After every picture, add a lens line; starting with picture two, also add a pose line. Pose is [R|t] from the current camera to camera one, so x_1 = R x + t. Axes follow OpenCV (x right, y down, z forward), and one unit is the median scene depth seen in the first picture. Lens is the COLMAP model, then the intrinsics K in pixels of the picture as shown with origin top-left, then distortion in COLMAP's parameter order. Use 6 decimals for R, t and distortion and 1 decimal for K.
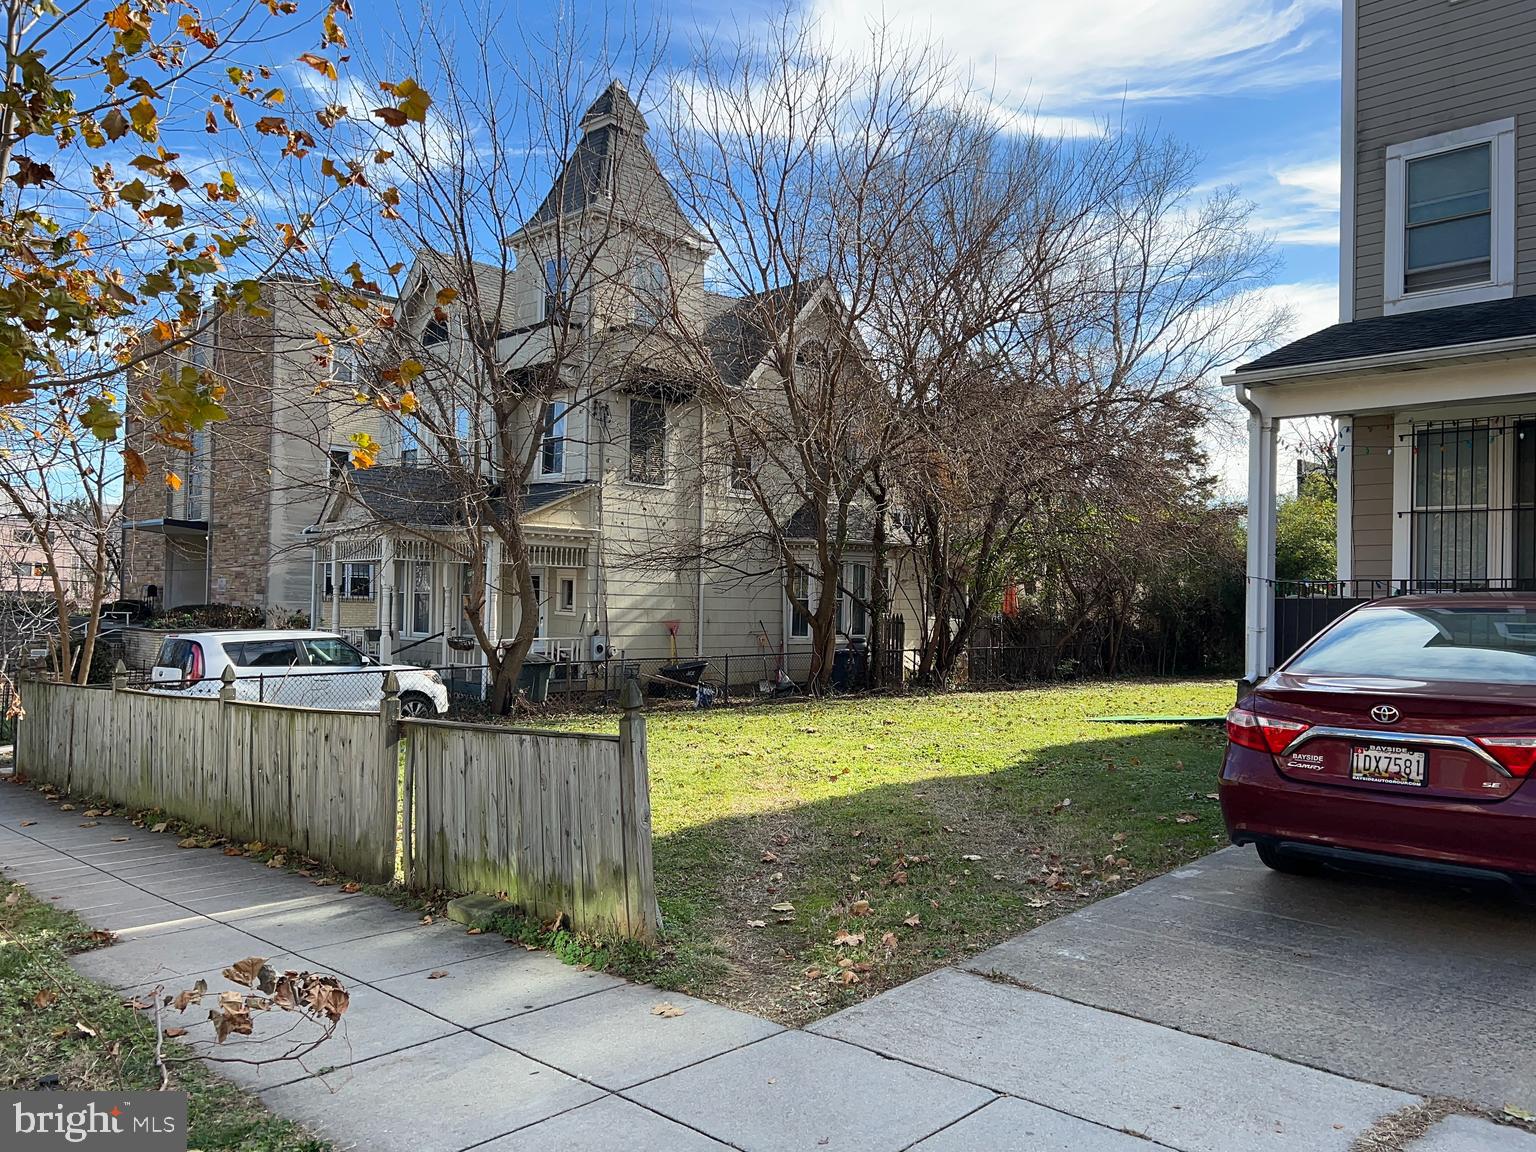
lens RADIAL K [[1161.4, 0, 778.0], [0, 1161.4, 596.4], [0, 0, 1]] dist [0.014436, -0.009658]
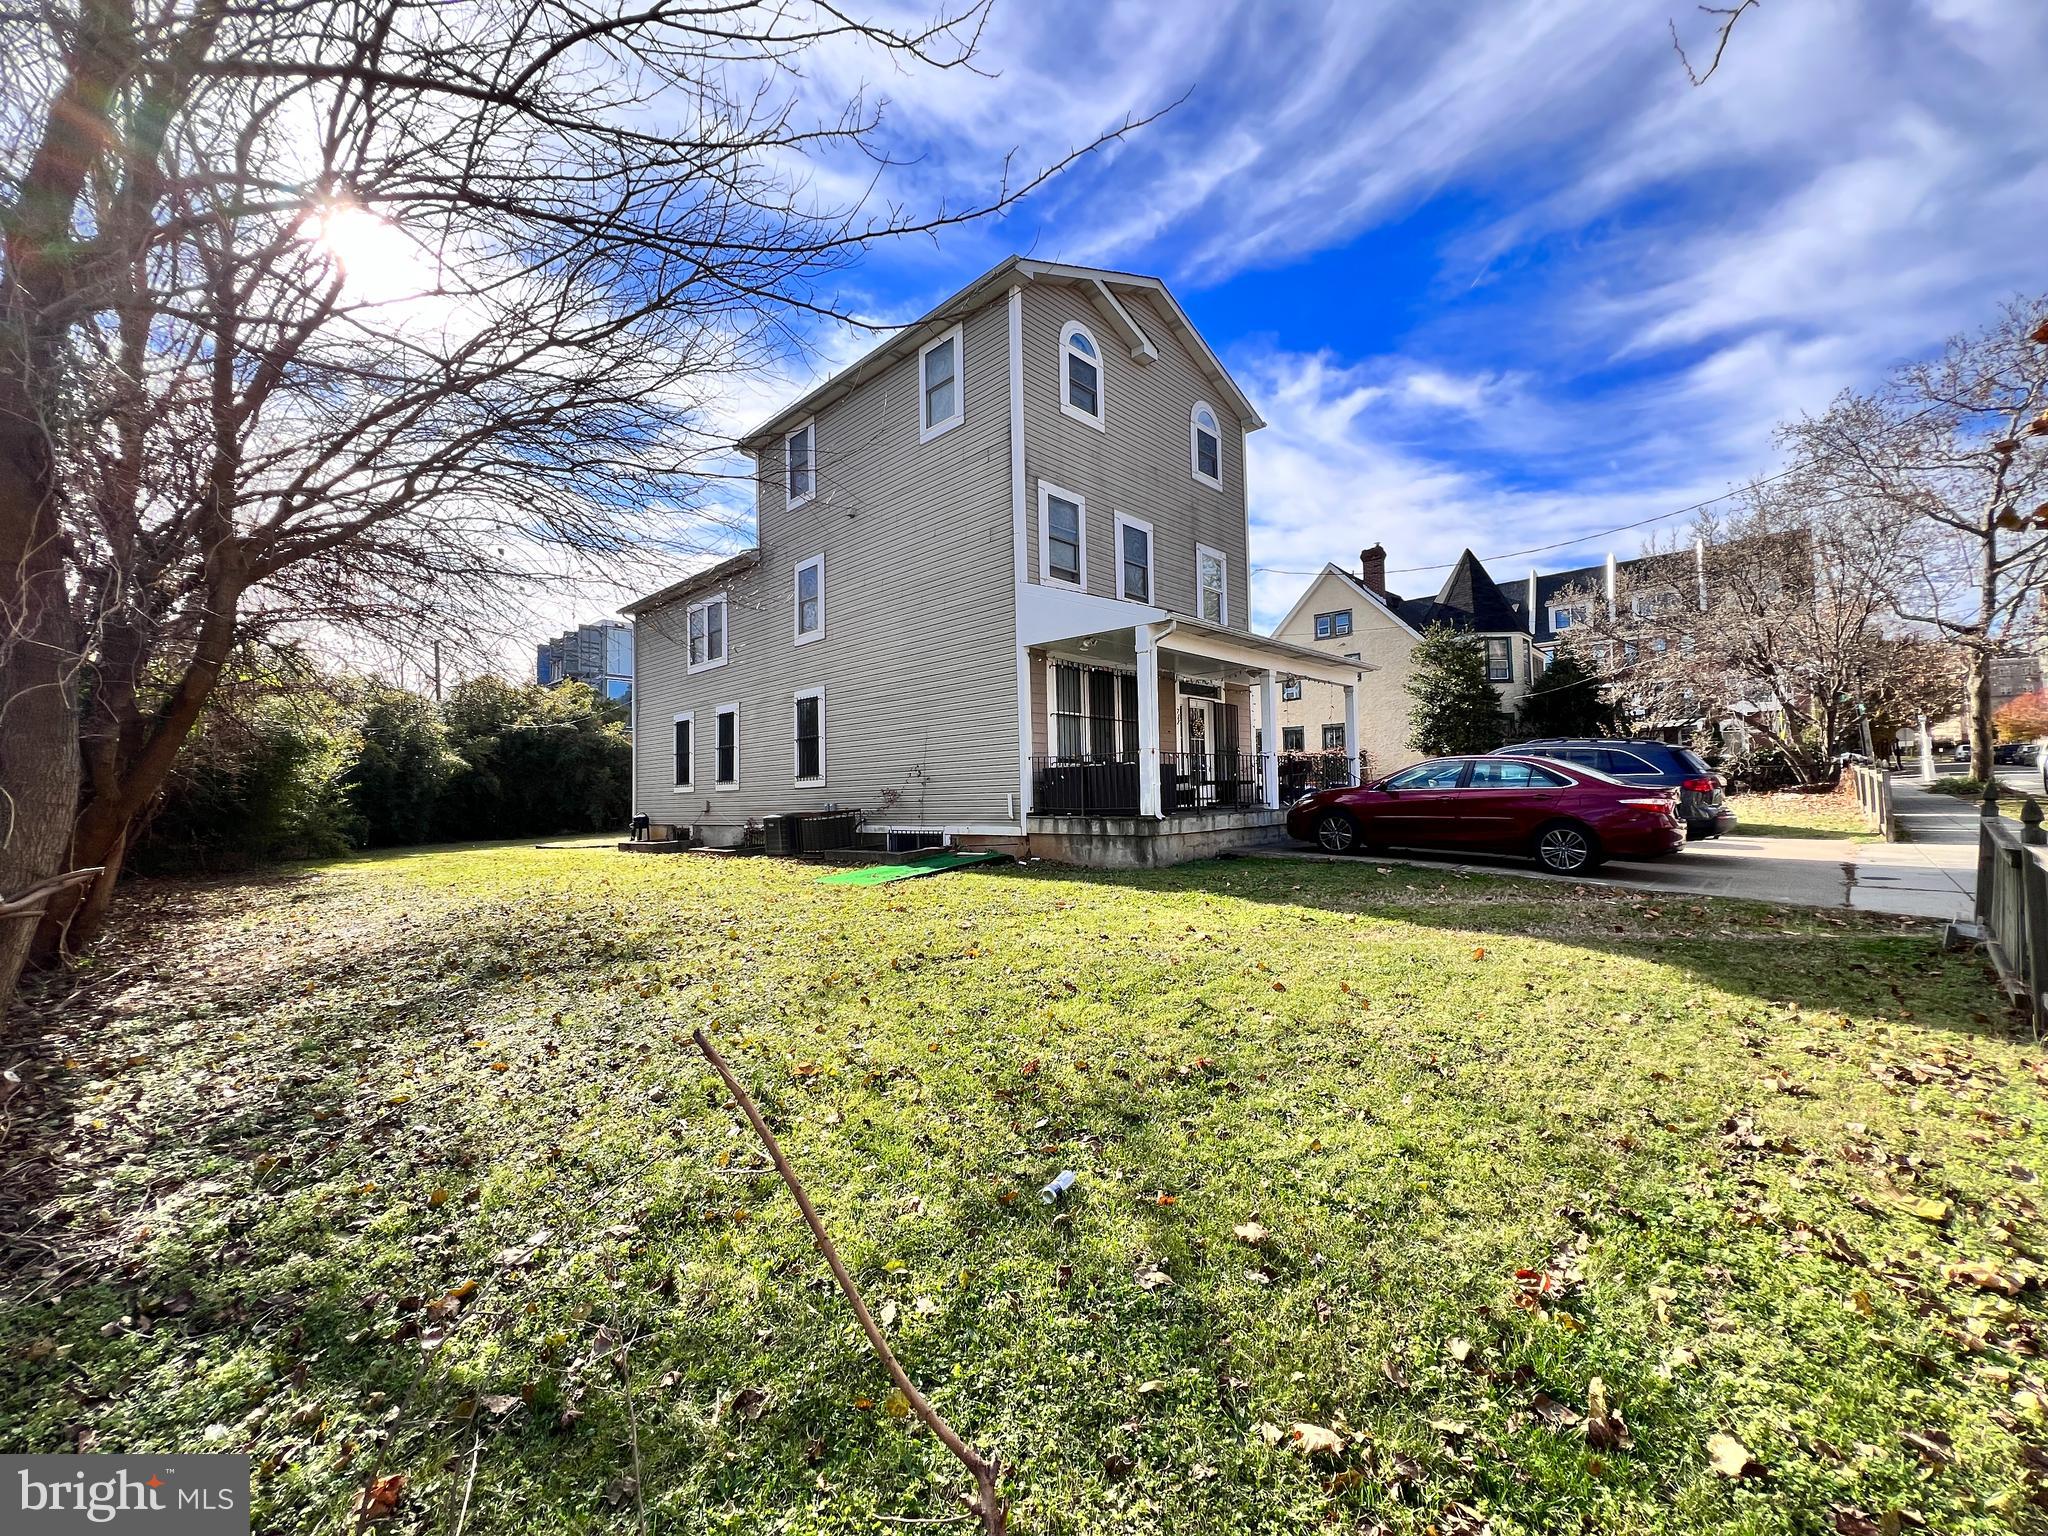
lens RADIAL K [[818.7, 0, 1027.2], [0, 818.7, 772.3], [0, 0, 1]] dist [-0.000996, 0.000793]
pose [[-0.017639, 0.016354, 0.999711, -0.411906], [0.012507, 0.999792, -0.016135, 0.017863], [-0.999766, 0.012219, -0.017840, 0.756338]]
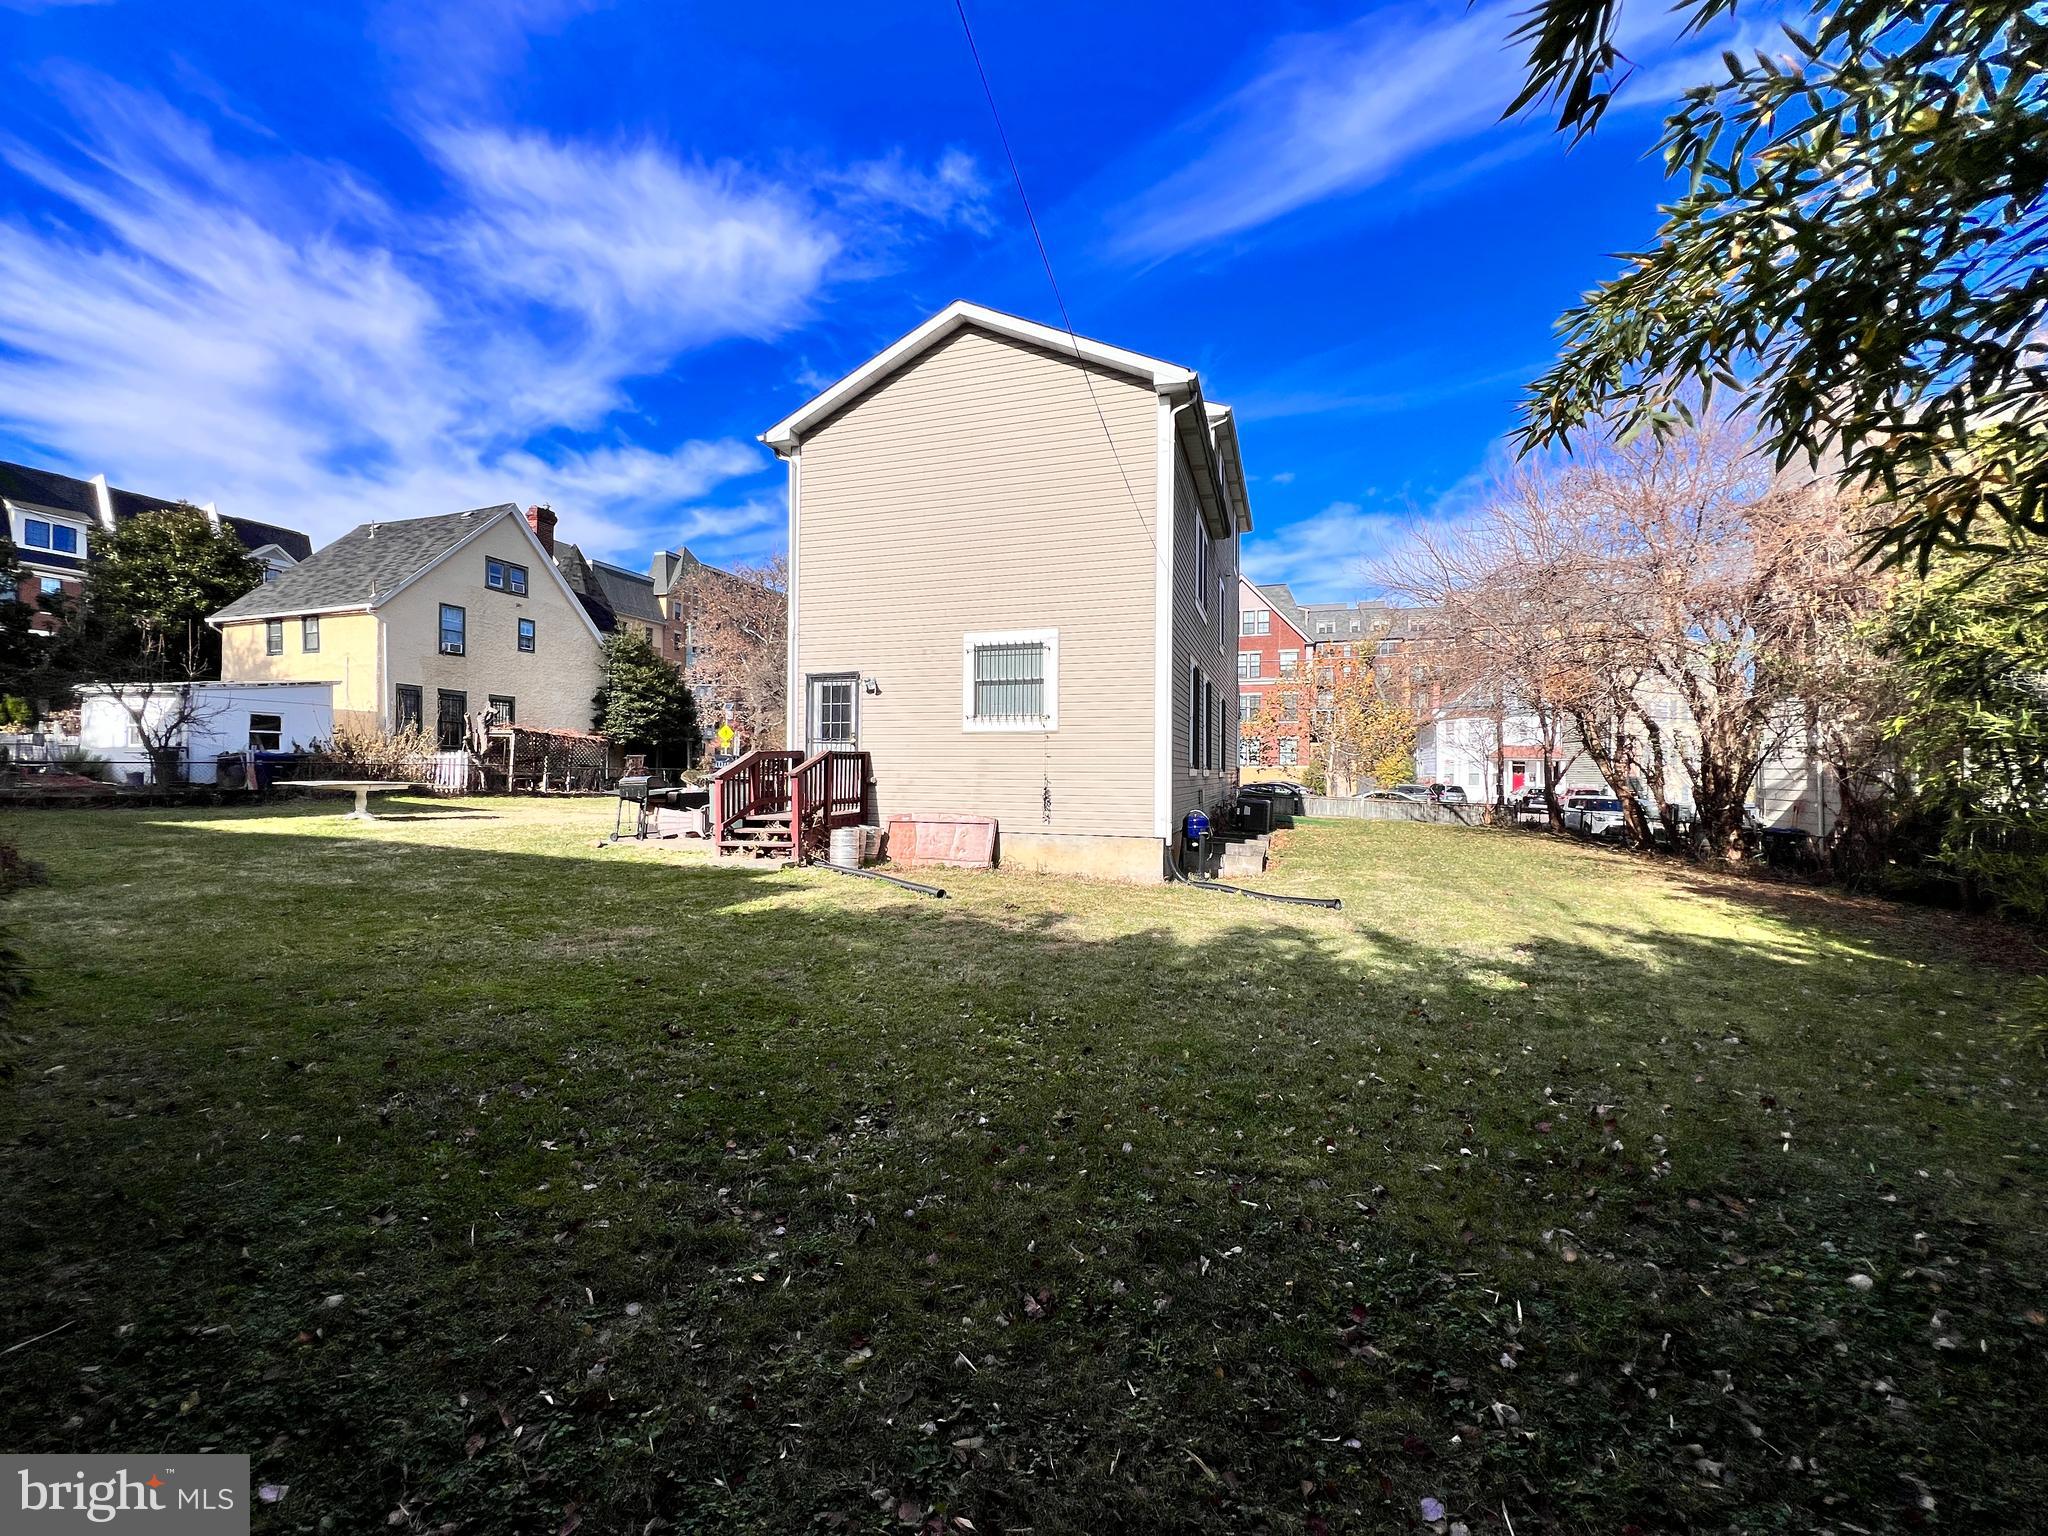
lens RADIAL K [[818.7, 0, 1022.2], [0, 818.7, 768.1], [0, 0, 1]] dist [-0.000996, 0.000793]
pose [[-0.894654, -0.029920, -0.445757, 1.424514], [-0.022468, 0.999506, -0.021996, 0.036350], [0.446194, -0.009664, -0.894884, 1.965205]]
